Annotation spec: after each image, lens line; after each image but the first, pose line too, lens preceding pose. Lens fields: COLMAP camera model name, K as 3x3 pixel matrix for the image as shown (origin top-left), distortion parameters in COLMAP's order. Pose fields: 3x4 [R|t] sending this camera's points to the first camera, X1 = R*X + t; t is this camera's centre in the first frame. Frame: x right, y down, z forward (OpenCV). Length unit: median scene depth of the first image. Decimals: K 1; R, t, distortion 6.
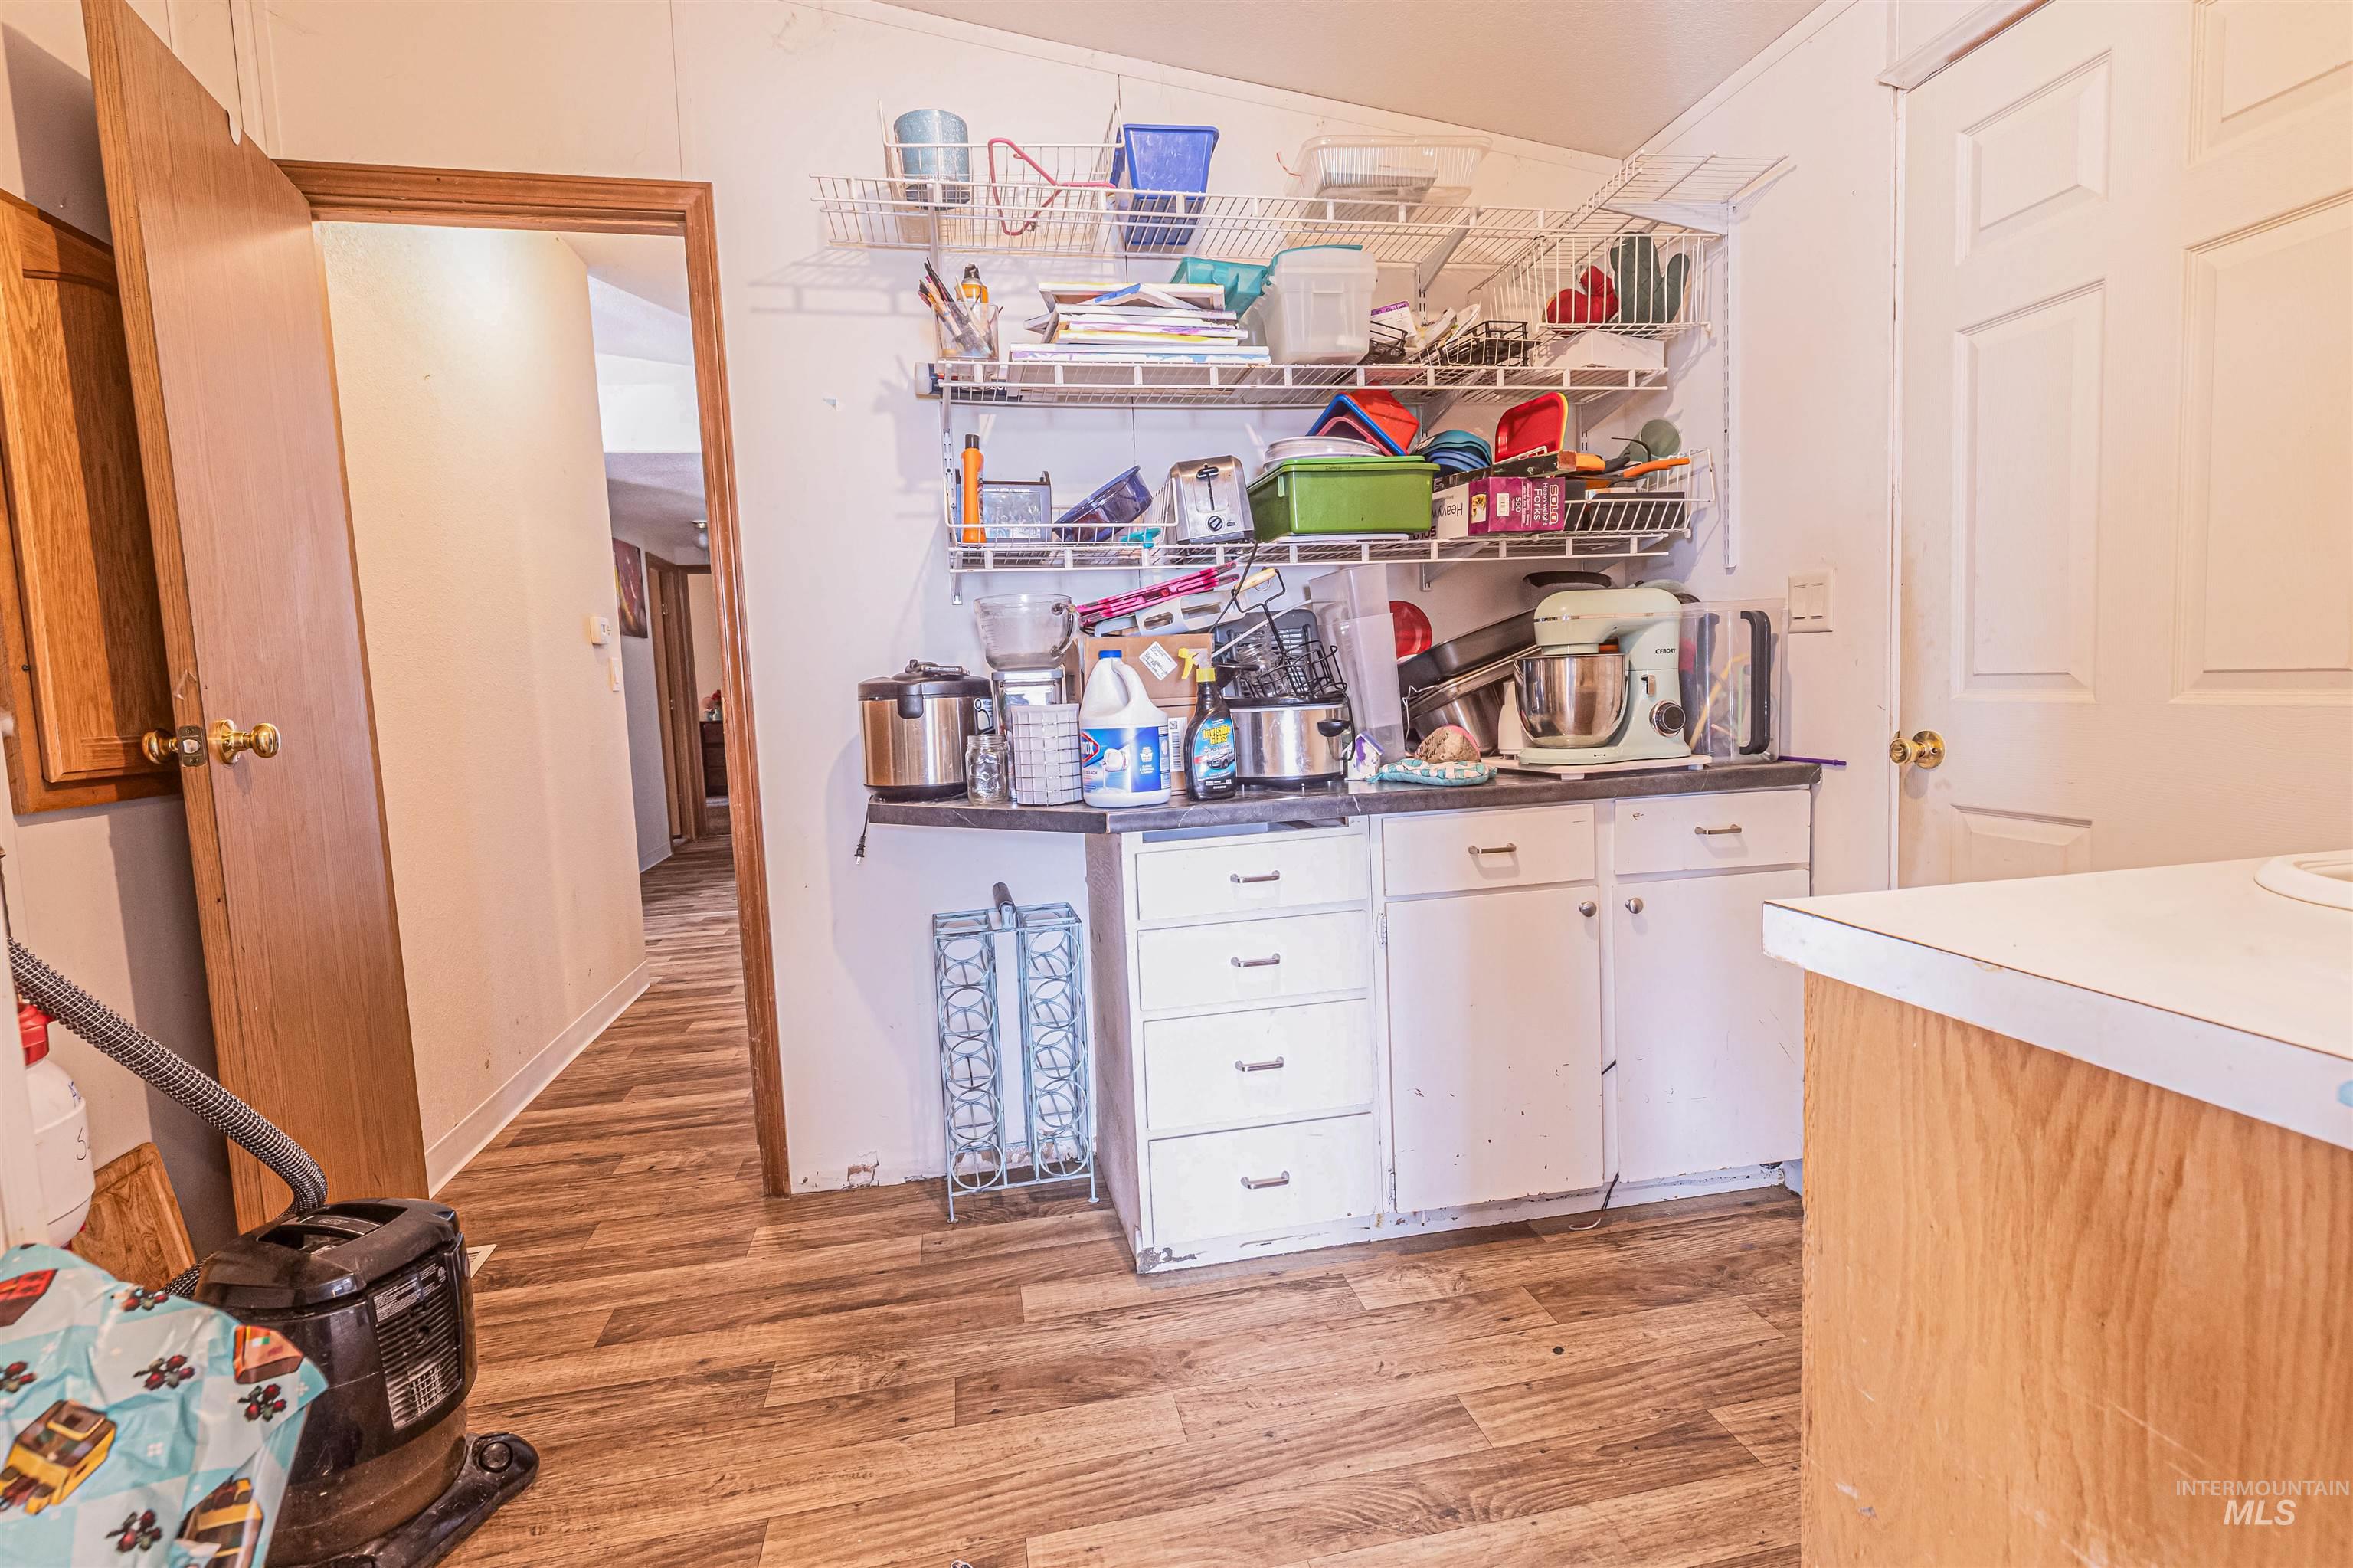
lens RADIAL K [[1065.2, 0, 1185.4], [0, 1065.2, 779.4], [0, 0, 1]] dist [0.001208, 0.000731]
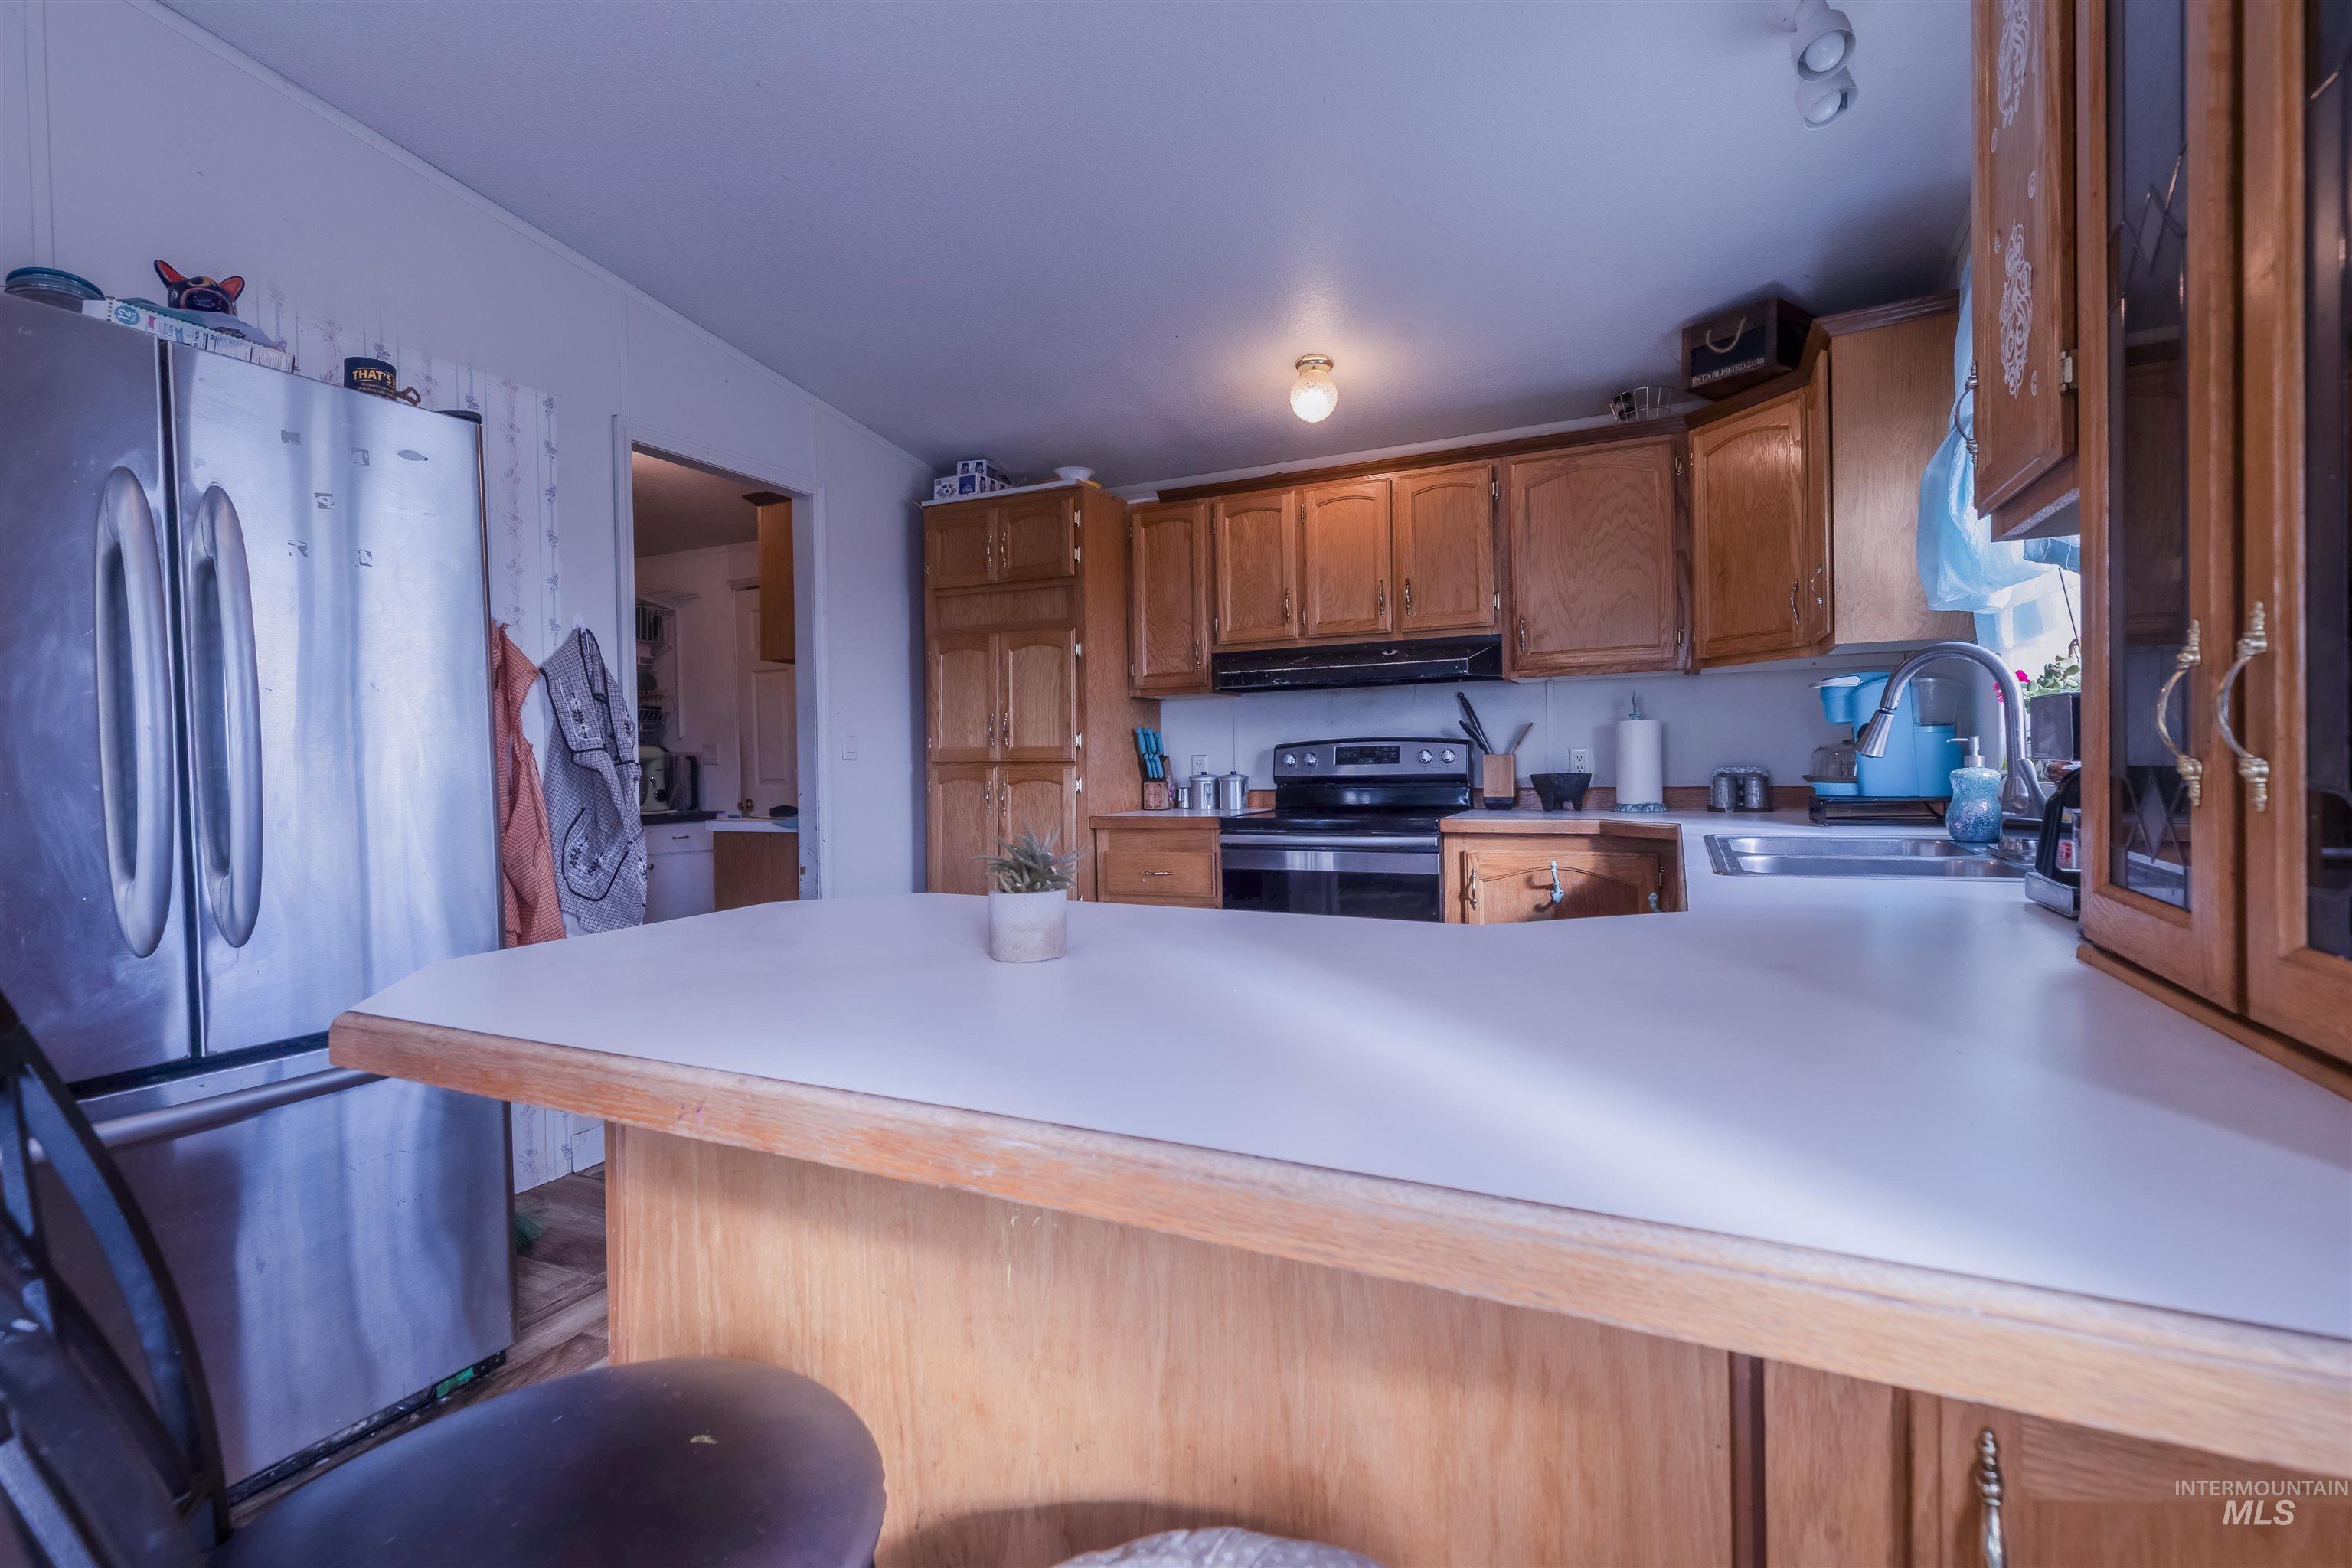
lens RADIAL K [[1064.7, 0, 1170.9], [0, 1064.7, 777.3], [0, 0, 1]] dist [0.001208, 0.000731]
pose [[0.621435, 0.009967, 0.783402, -0.769518], [0.073839, 0.994723, -0.071229, 0.164273], [-0.779978, 0.102110, 0.617420, -1.506777]]
